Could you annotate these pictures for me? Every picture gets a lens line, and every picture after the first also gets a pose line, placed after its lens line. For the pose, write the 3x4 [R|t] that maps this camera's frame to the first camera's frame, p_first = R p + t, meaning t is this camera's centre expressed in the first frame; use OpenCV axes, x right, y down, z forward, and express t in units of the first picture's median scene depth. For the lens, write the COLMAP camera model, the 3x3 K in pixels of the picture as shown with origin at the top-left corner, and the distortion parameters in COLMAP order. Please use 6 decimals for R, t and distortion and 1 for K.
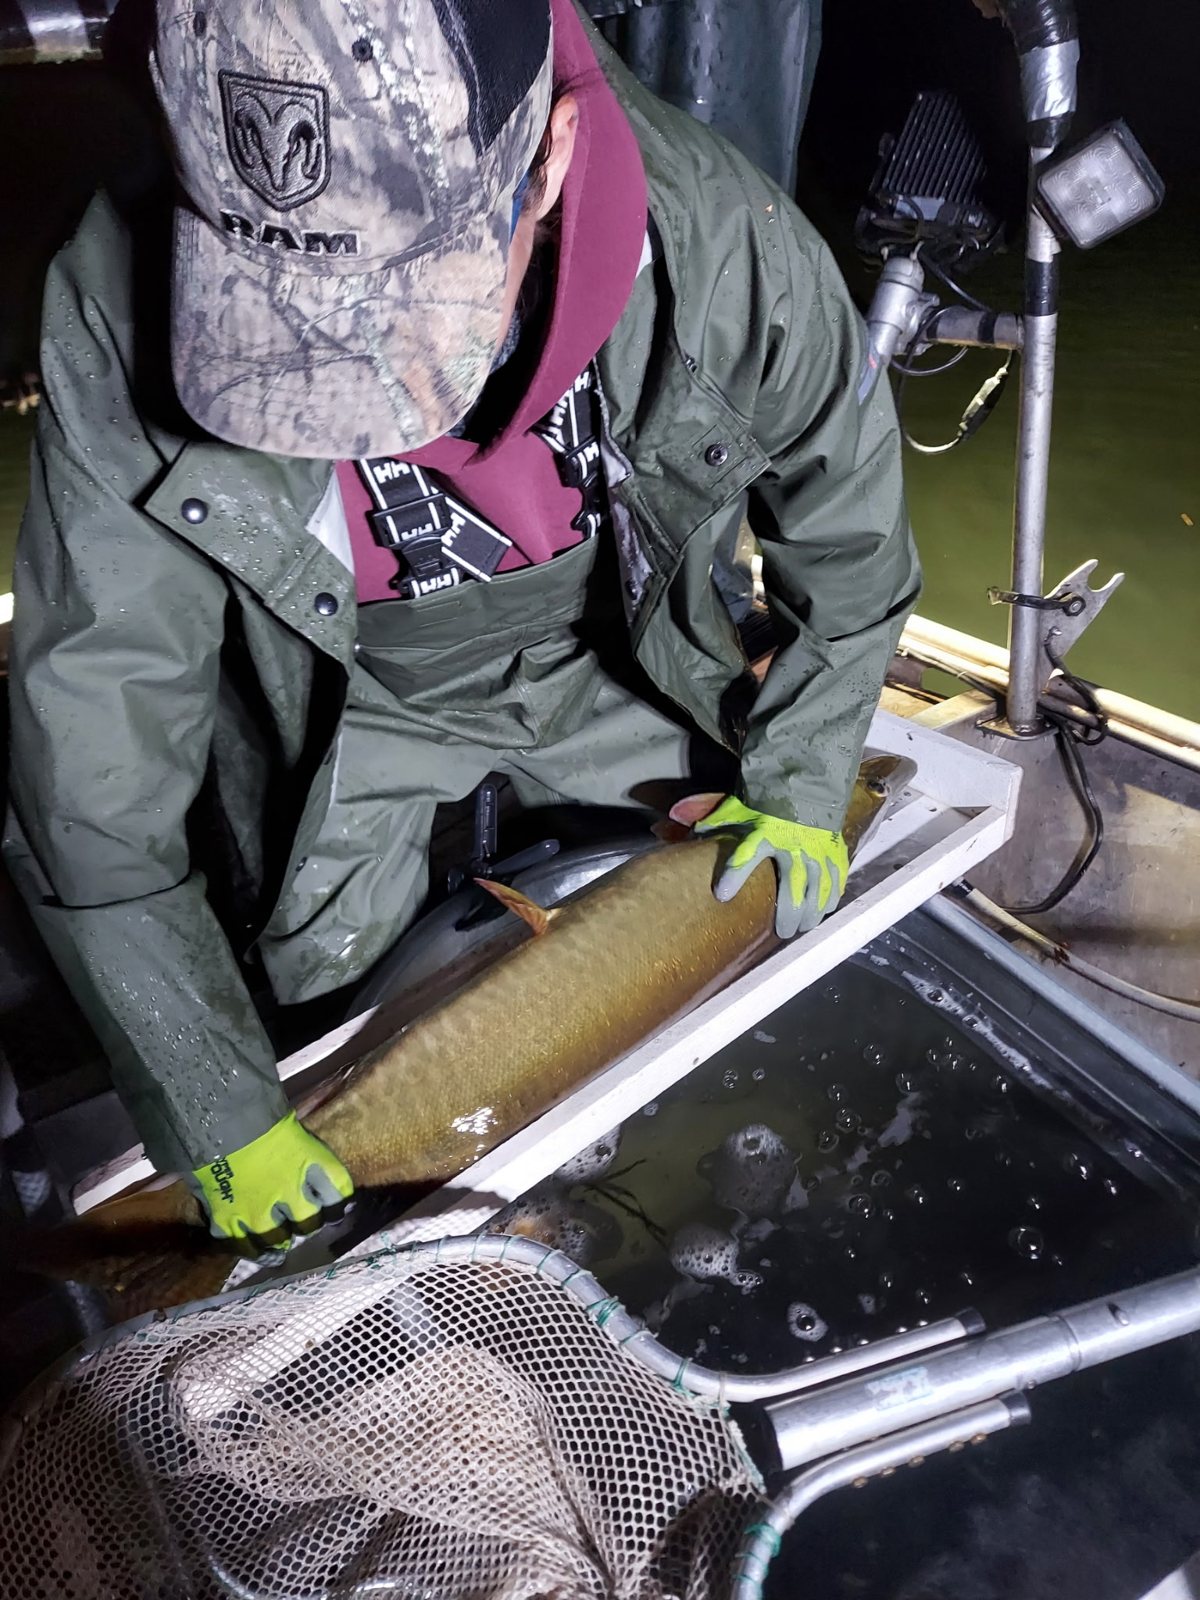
lens RADIAL K [[1159.2, 0, 600.6], [0, 1159.2, 805.8], [0, 0, 1]] dist [0.069371, -0.077129]
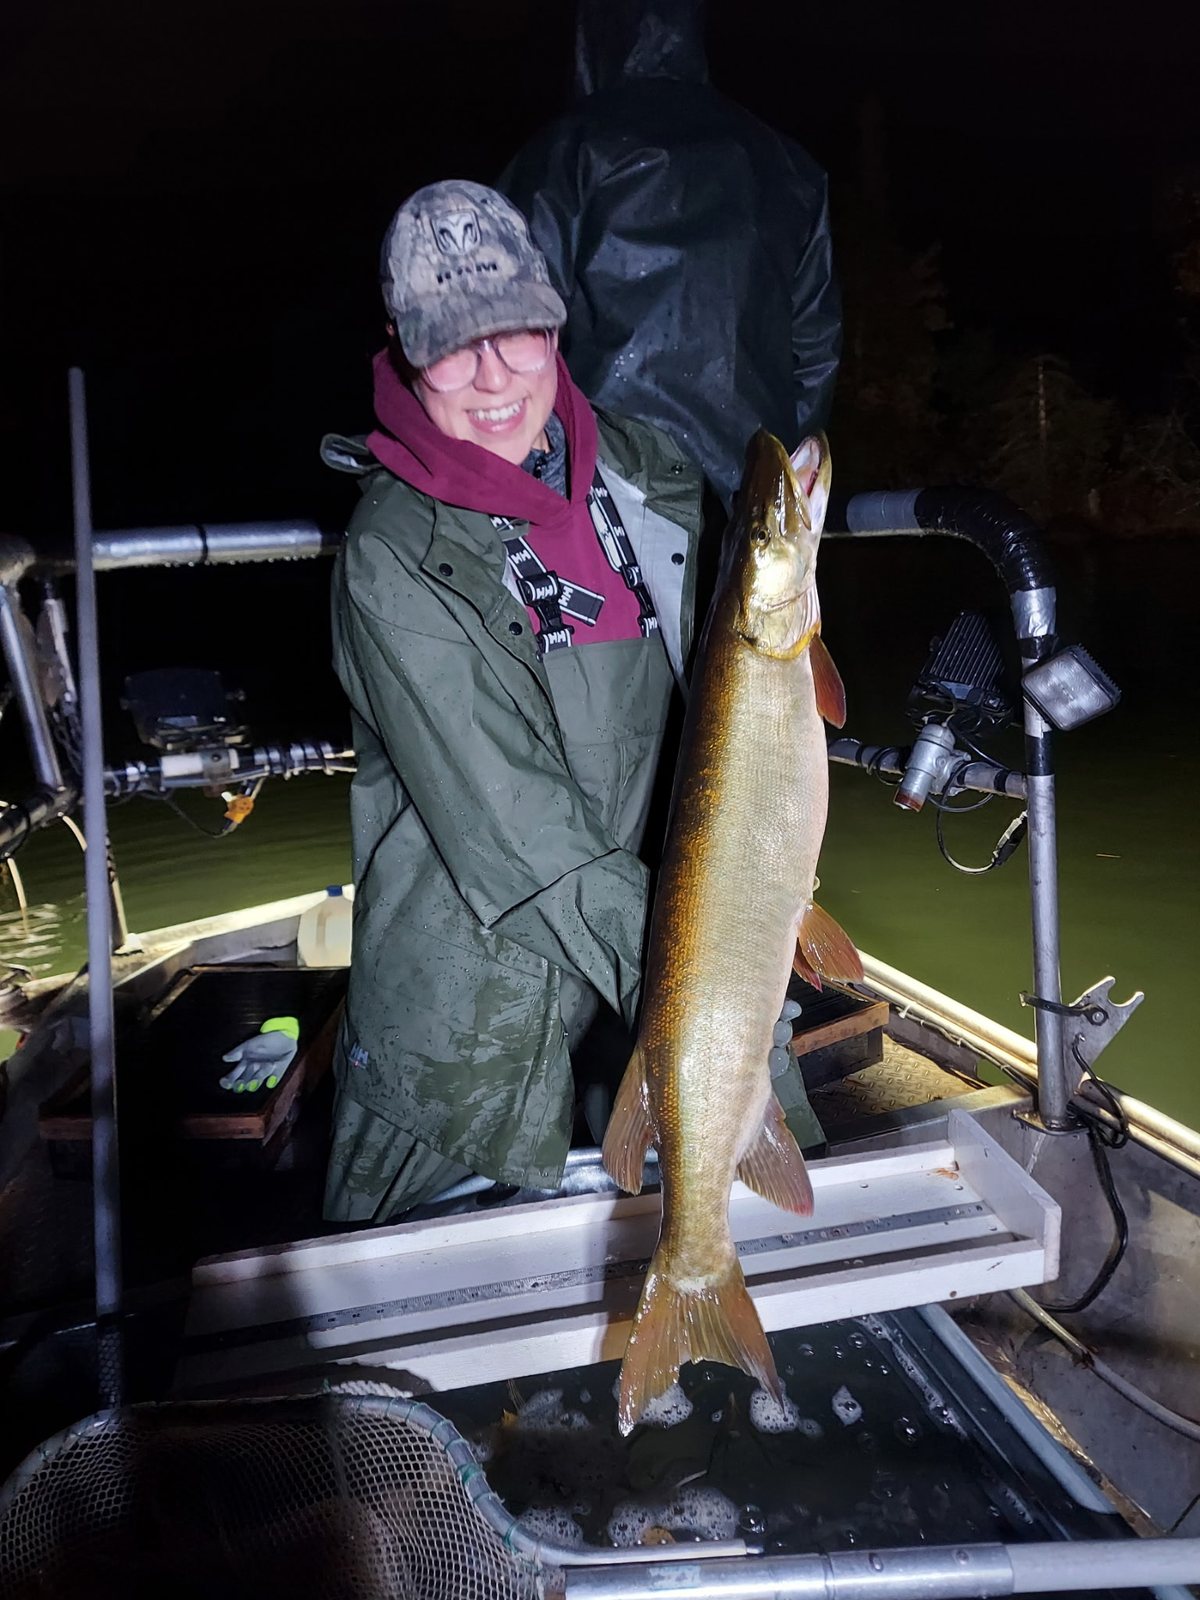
lens RADIAL K [[1131.3, 0, 600.0], [0, 1131.3, 800.0], [0, 0, 1]] dist [0.064672, -0.000756]
pose [[0.978059, 0.081284, -0.191816, 0.137725], [-0.139048, 0.940341, -0.310524, 0.044545], [0.155132, 0.330382, 0.931011, -0.175310]]
